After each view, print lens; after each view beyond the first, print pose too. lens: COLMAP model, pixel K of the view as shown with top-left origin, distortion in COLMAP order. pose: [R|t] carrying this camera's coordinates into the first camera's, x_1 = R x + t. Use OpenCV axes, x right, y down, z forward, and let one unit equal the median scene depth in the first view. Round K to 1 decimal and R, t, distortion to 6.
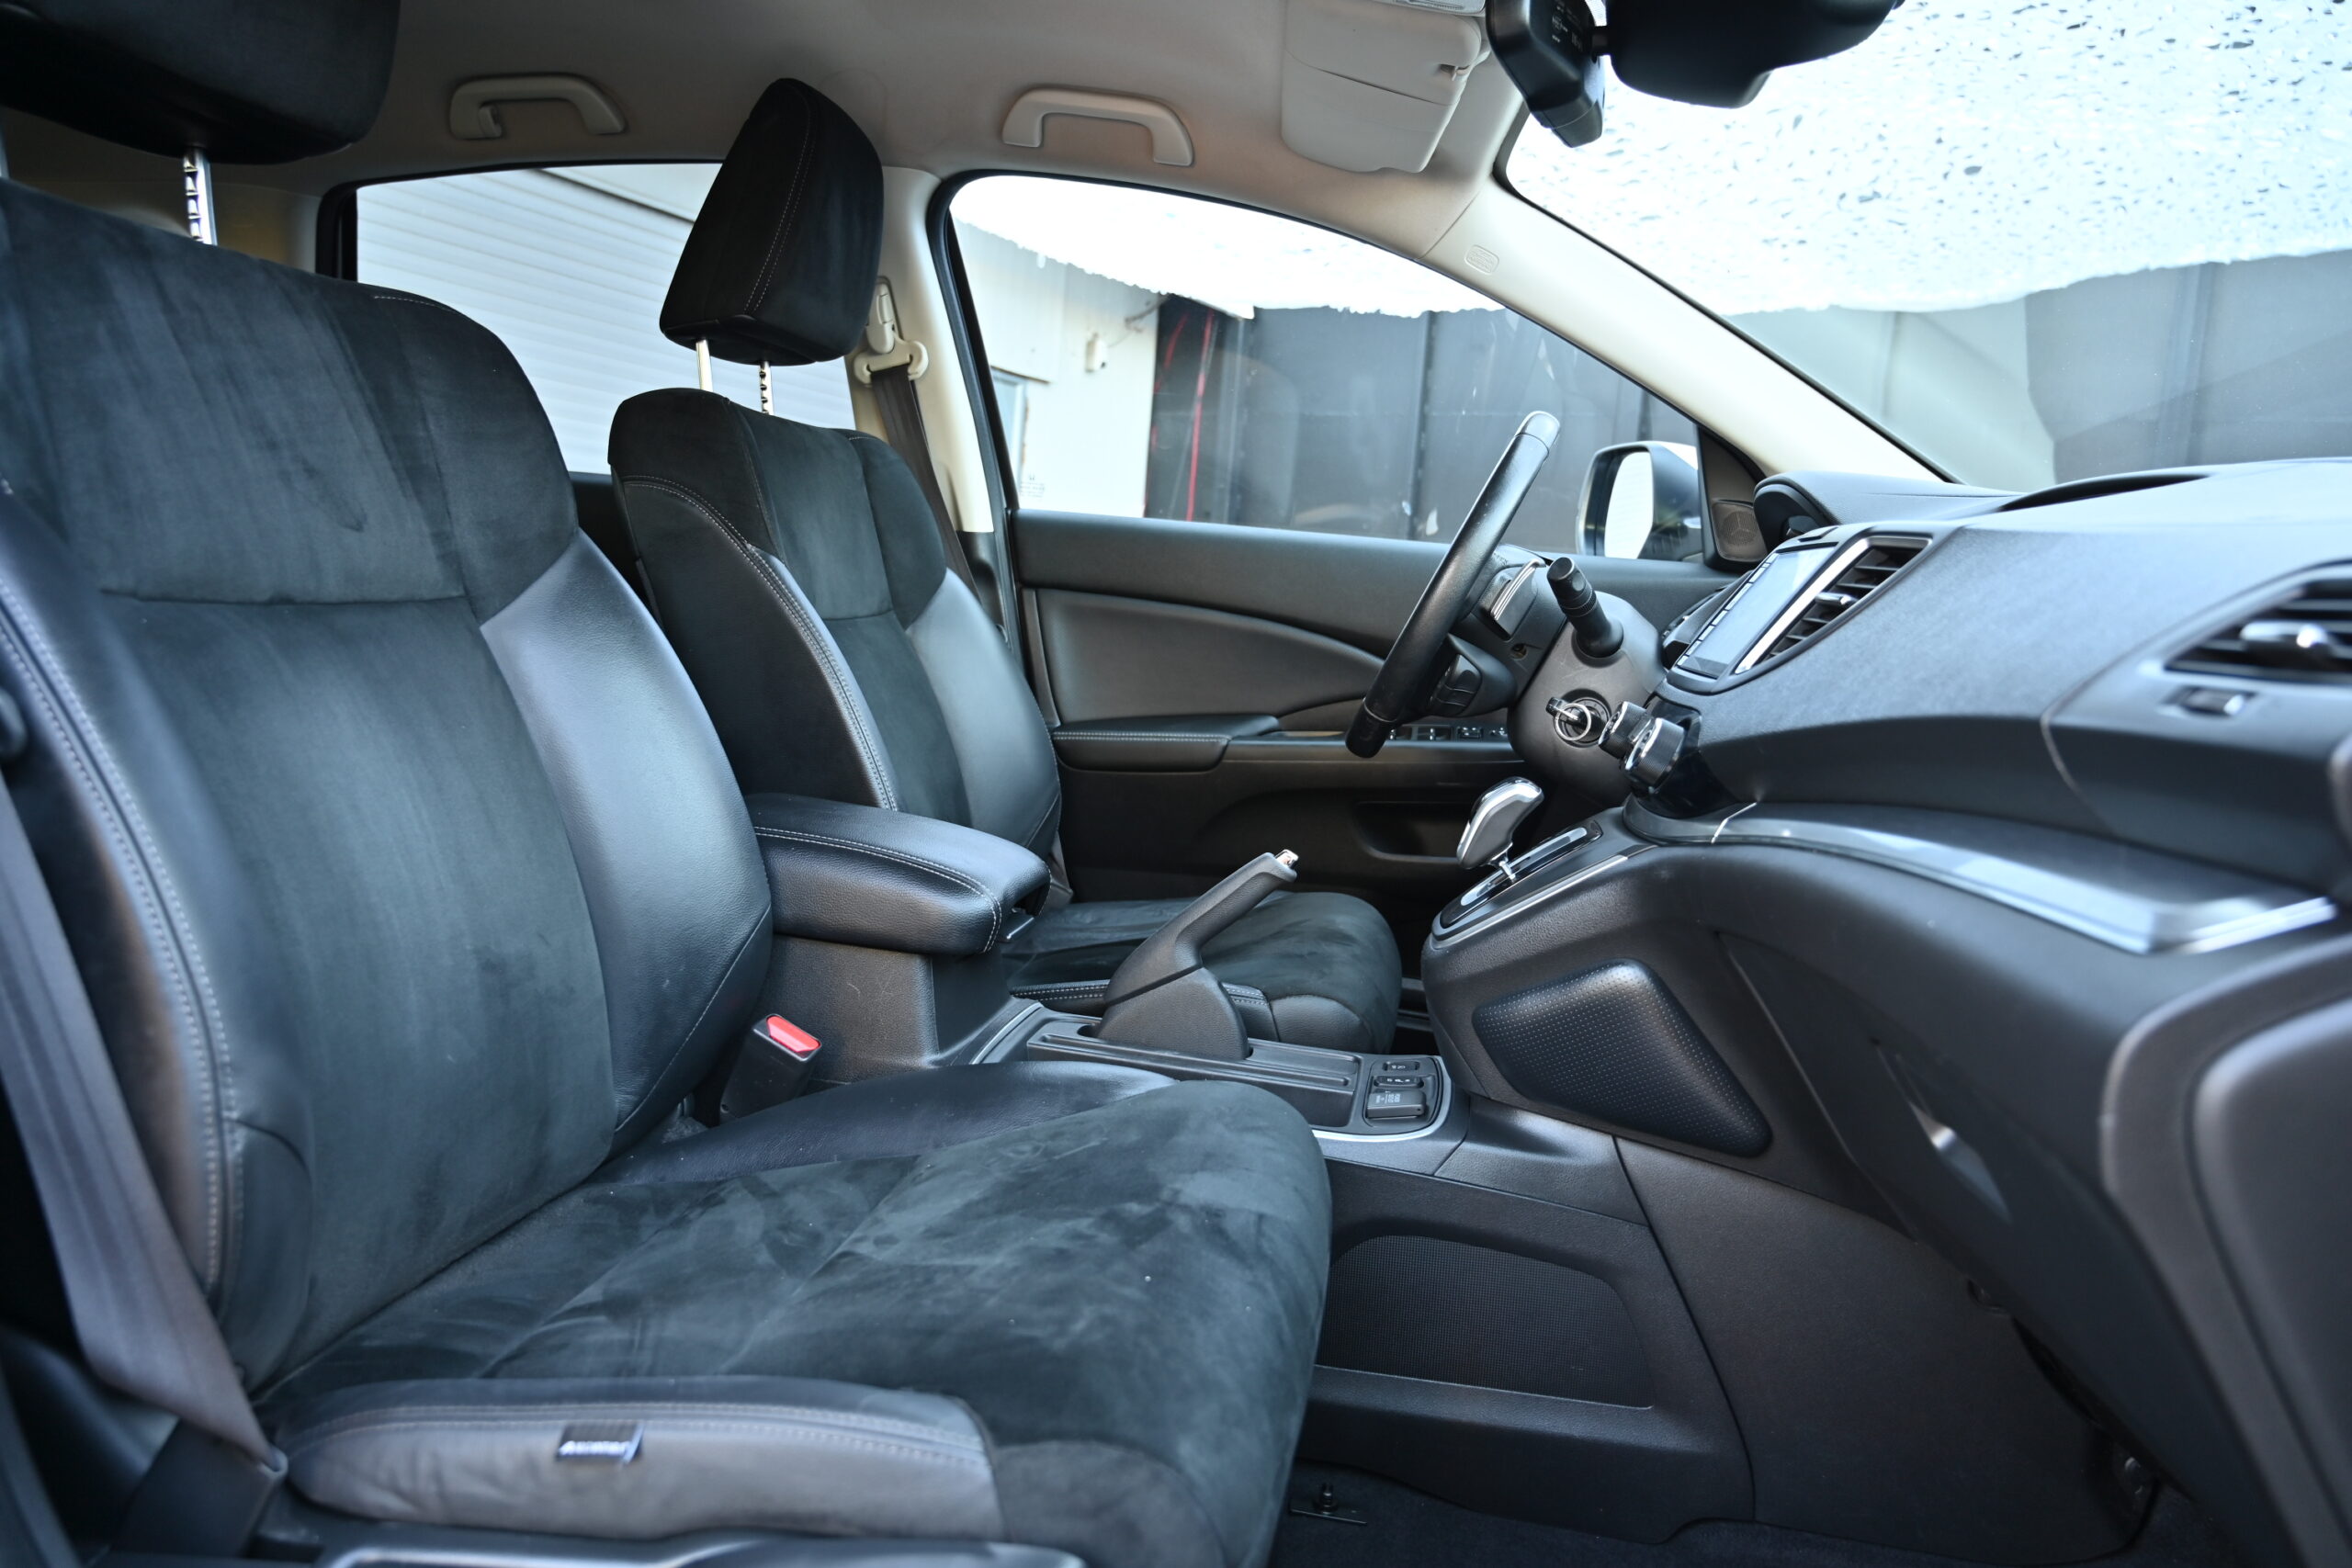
lens RADIAL K [[1539.0, 0, 1193.0], [0, 1539.0, 784.0], [0, 0, 1]] dist [-0.010956, 0.009151]
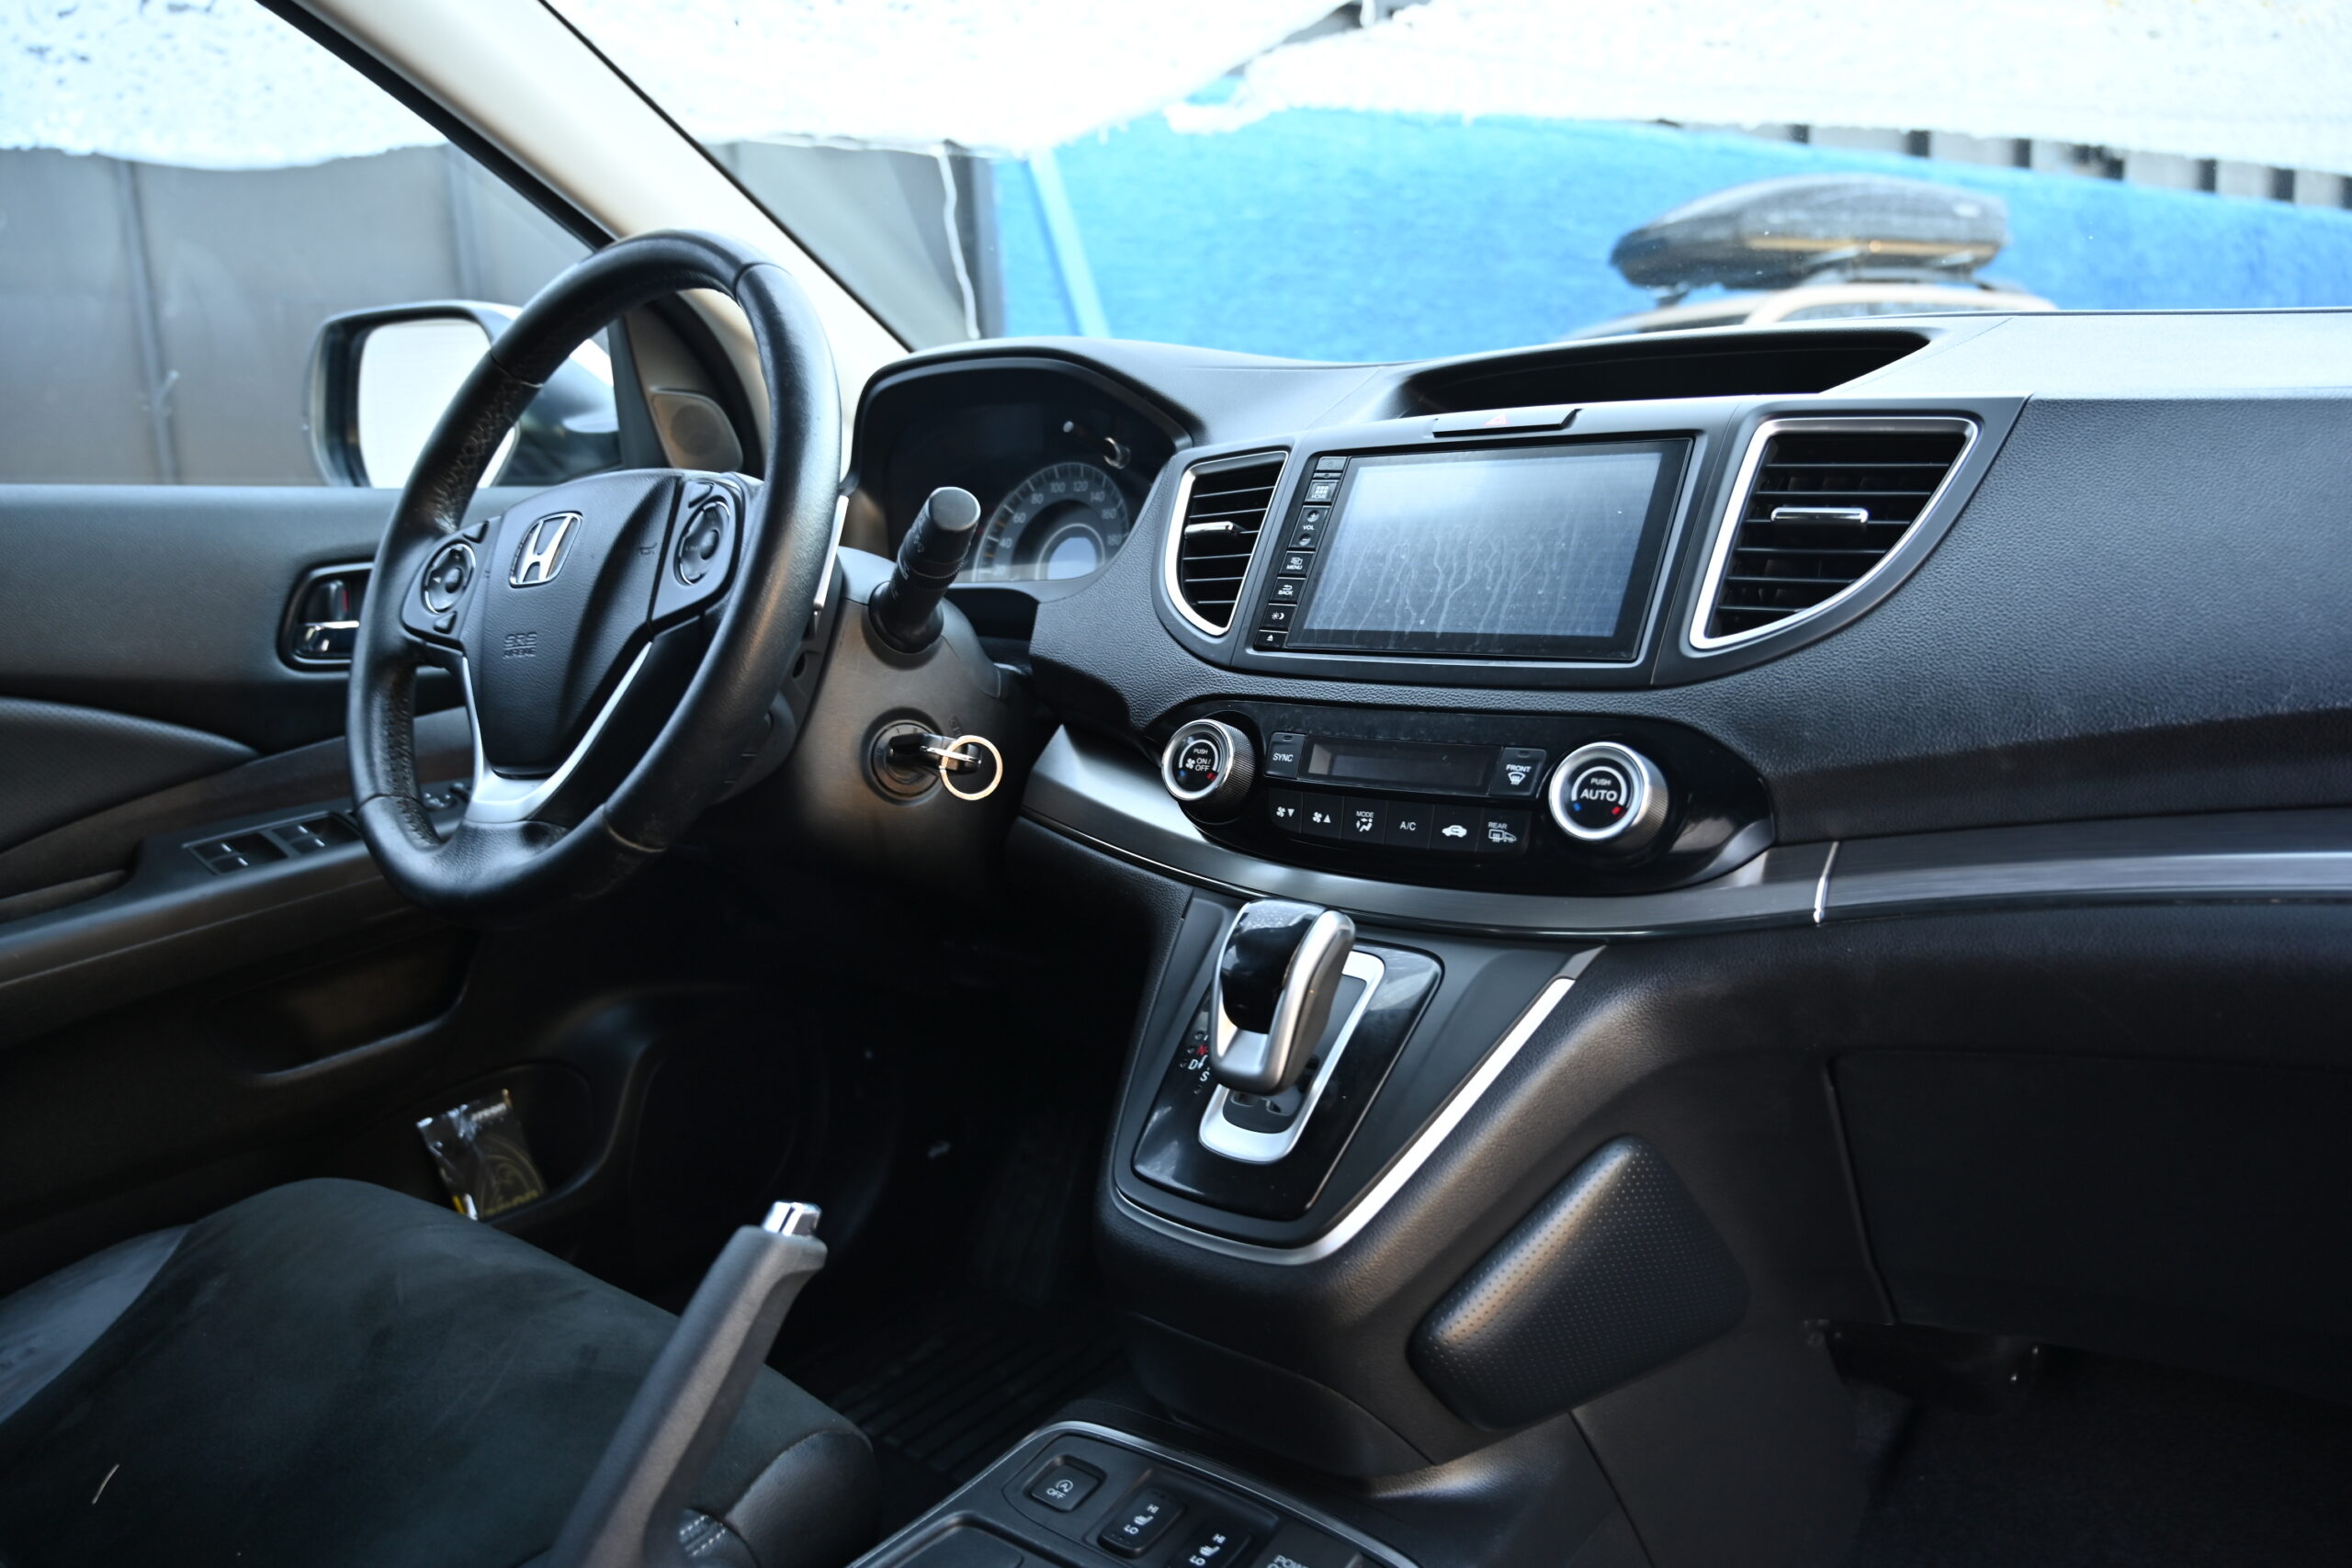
lens RADIAL K [[1539.0, 0, 1176.4], [0, 1539.0, 776.0], [0, 0, 1]] dist [-0.010956, 0.009151]
pose [[0.489975, -0.233173, 0.839973, -0.173579], [0.183735, 0.969541, 0.161964, -0.097789], [-0.852154, 0.074974, 0.517893, 0.518945]]
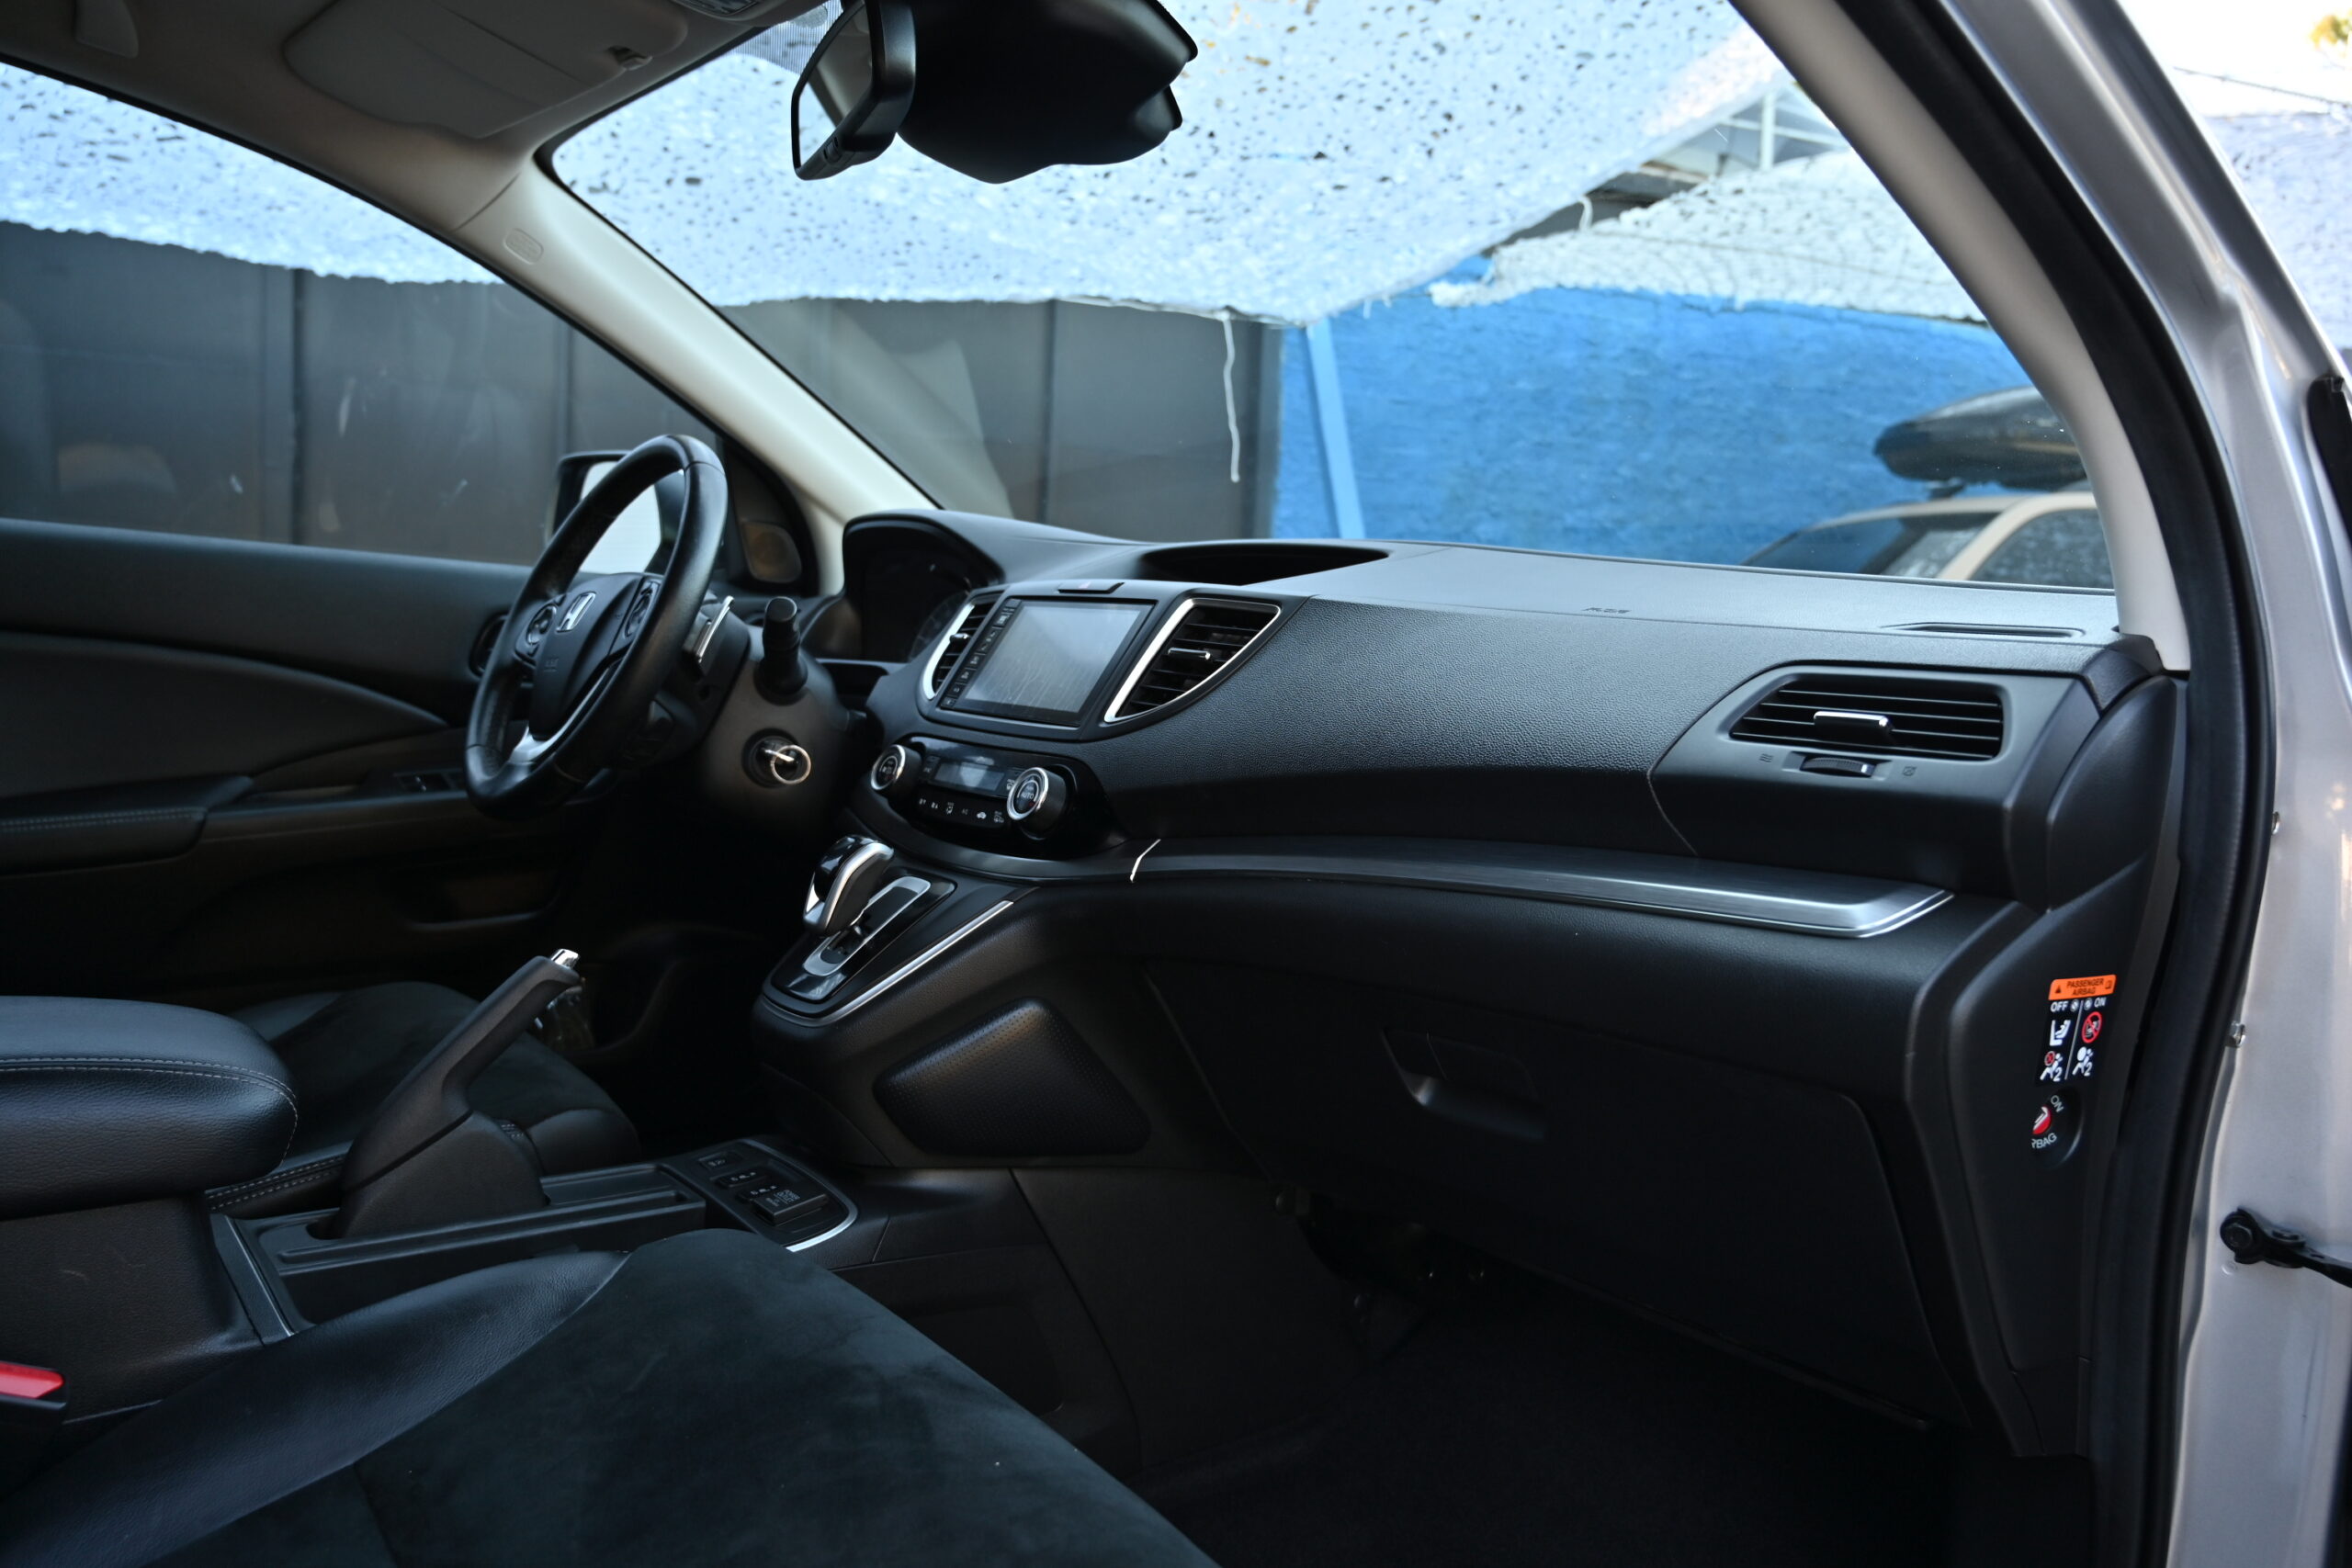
lens RADIAL K [[1539.0, 0, 1192.9], [0, 1539.0, 793.2], [0, 0, 1]] dist [-0.010956, 0.009151]
pose [[0.663580, -0.104489, 0.740772, -0.253065], [0.086742, 0.994266, 0.062541, -0.050674], [-0.743059, 0.022755, 0.668838, 0.132552]]
